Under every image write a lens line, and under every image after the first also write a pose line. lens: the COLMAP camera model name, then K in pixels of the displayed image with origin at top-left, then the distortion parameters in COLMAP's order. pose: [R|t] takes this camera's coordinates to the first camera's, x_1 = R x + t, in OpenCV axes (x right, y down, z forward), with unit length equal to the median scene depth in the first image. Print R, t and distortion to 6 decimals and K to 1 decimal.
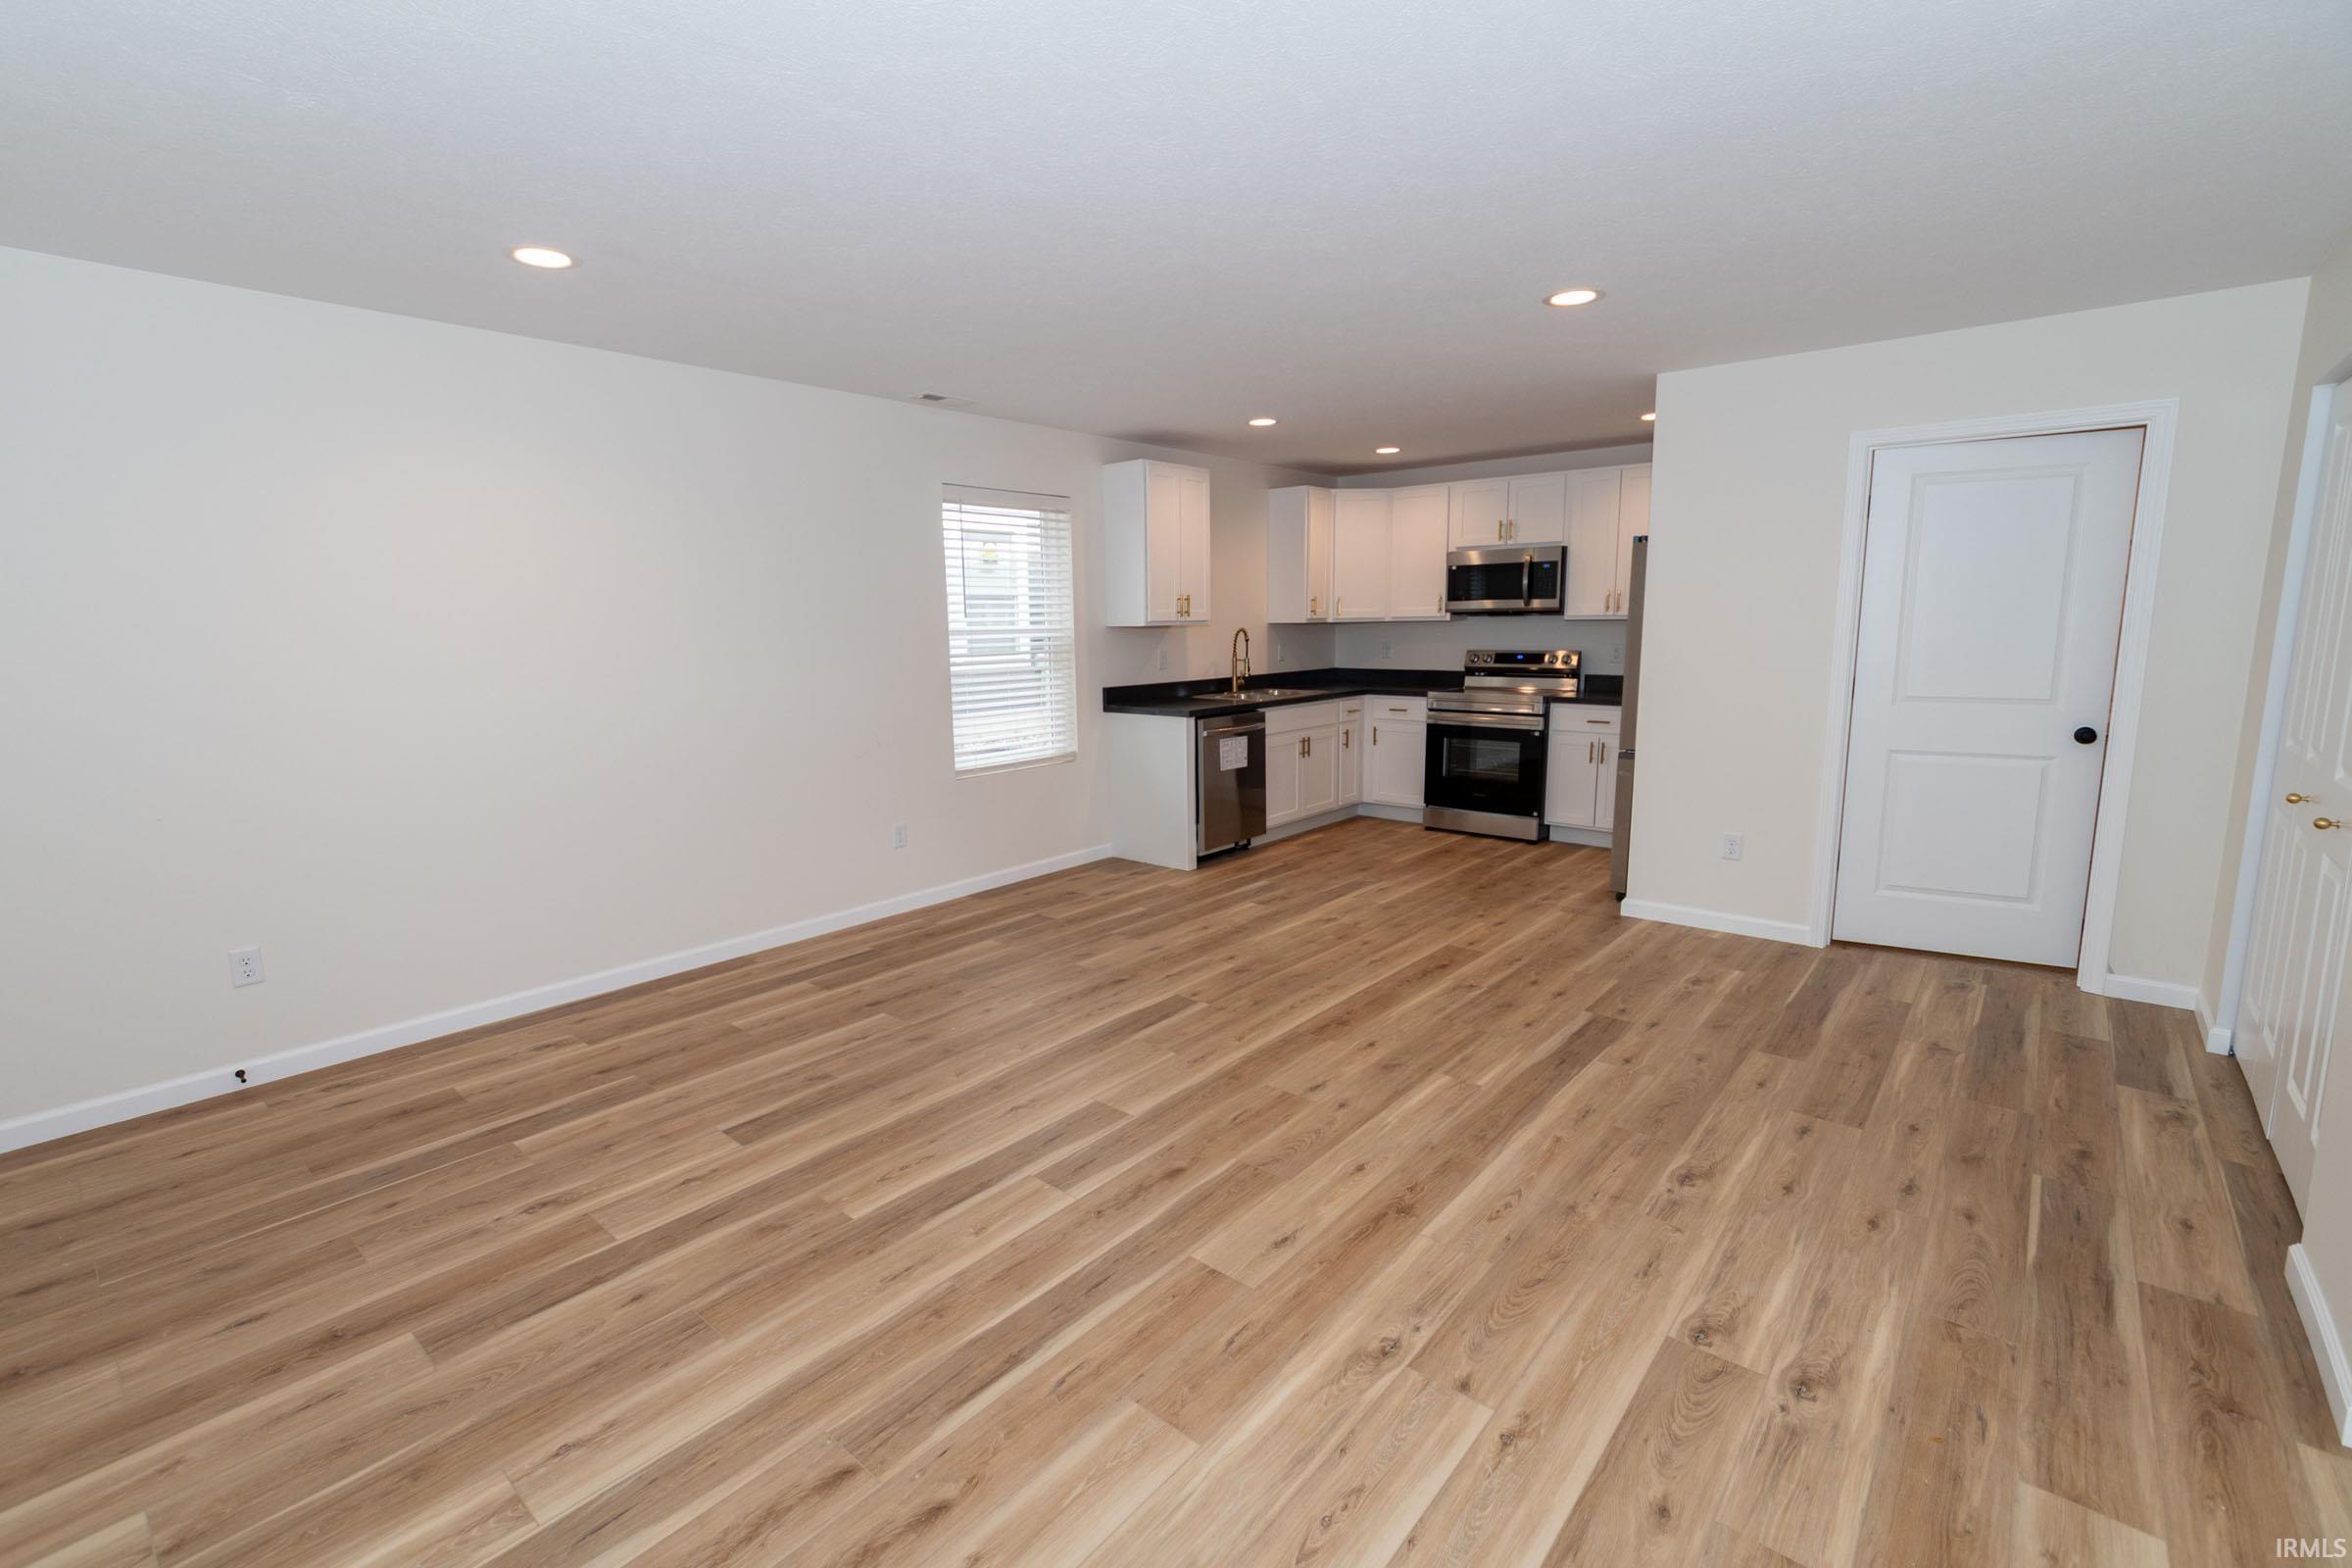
lens RADIAL K [[1025.5, 0, 1144.6], [0, 1025.5, 773.1], [0, 0, 1]] dist [0.014812, -0.012316]
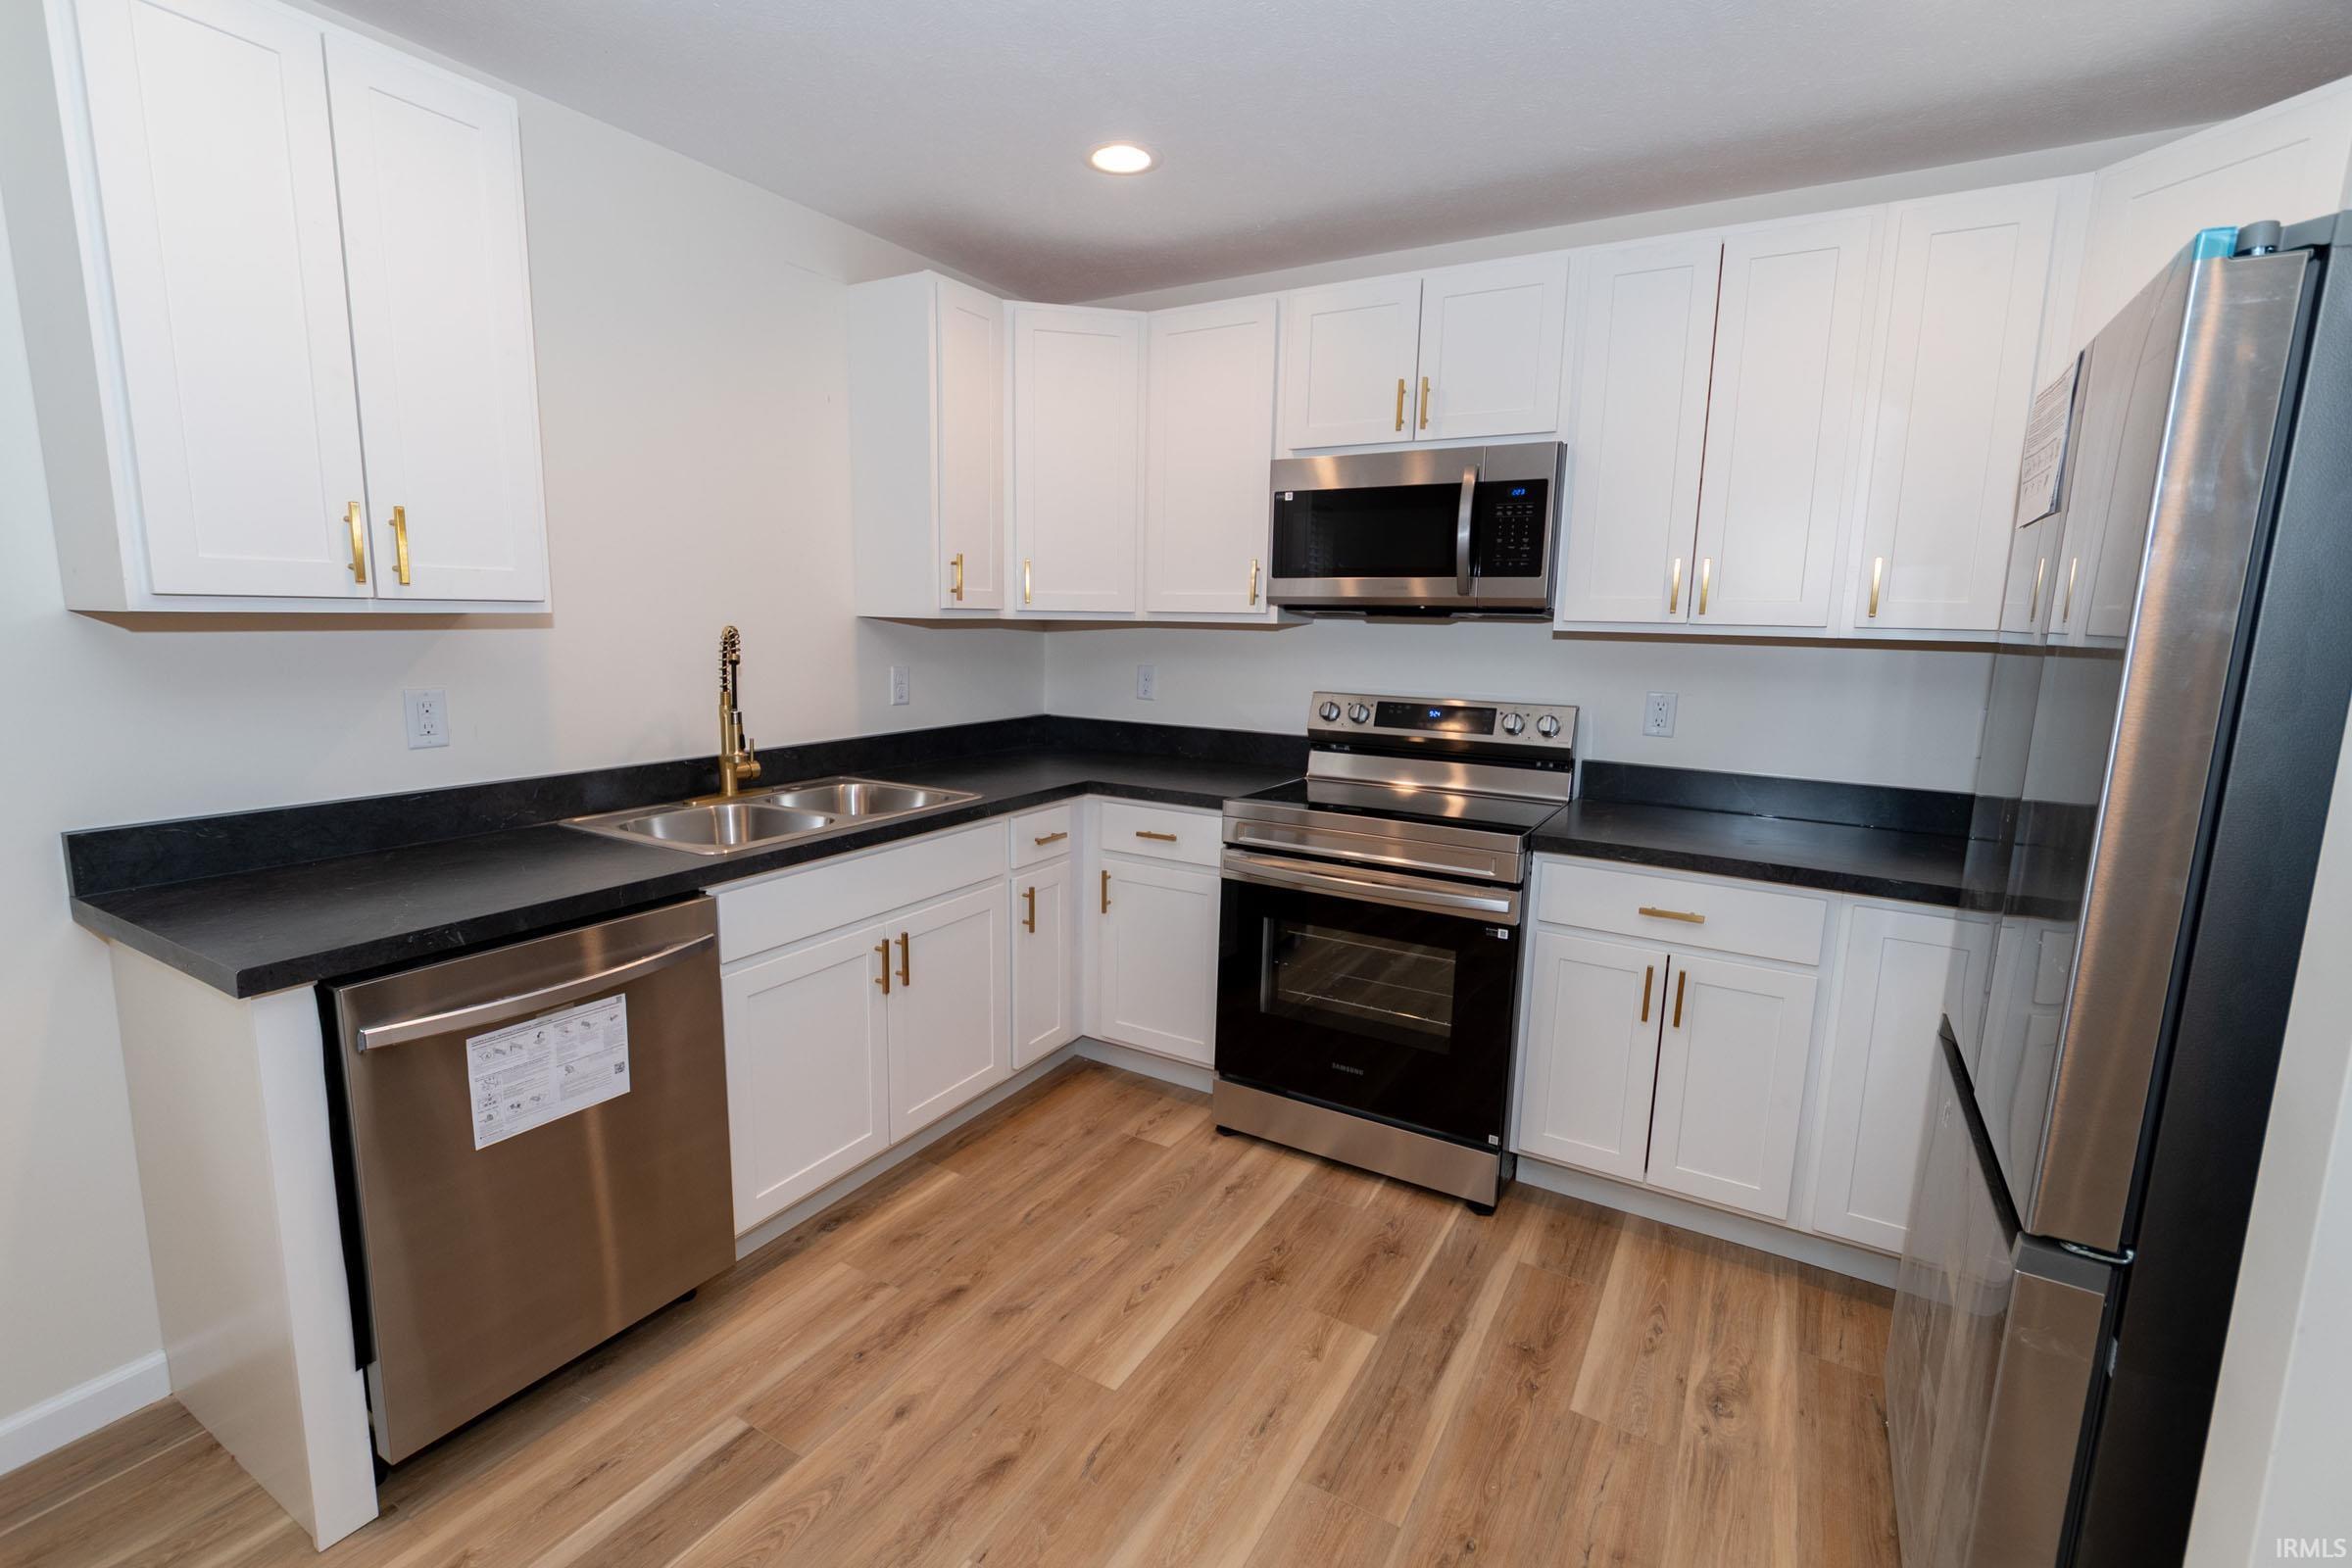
lens RADIAL K [[1055.3, 0, 1146.0], [0, 1055.3, 775.6], [0, 0, 1]] dist [-0.001827, -0.000275]
pose [[0.984467, 0.004558, 0.175509, 0.200958], [-0.005408, 0.999976, 0.004369, -0.104797], [-0.175485, -0.005250, 0.984468, 0.695694]]
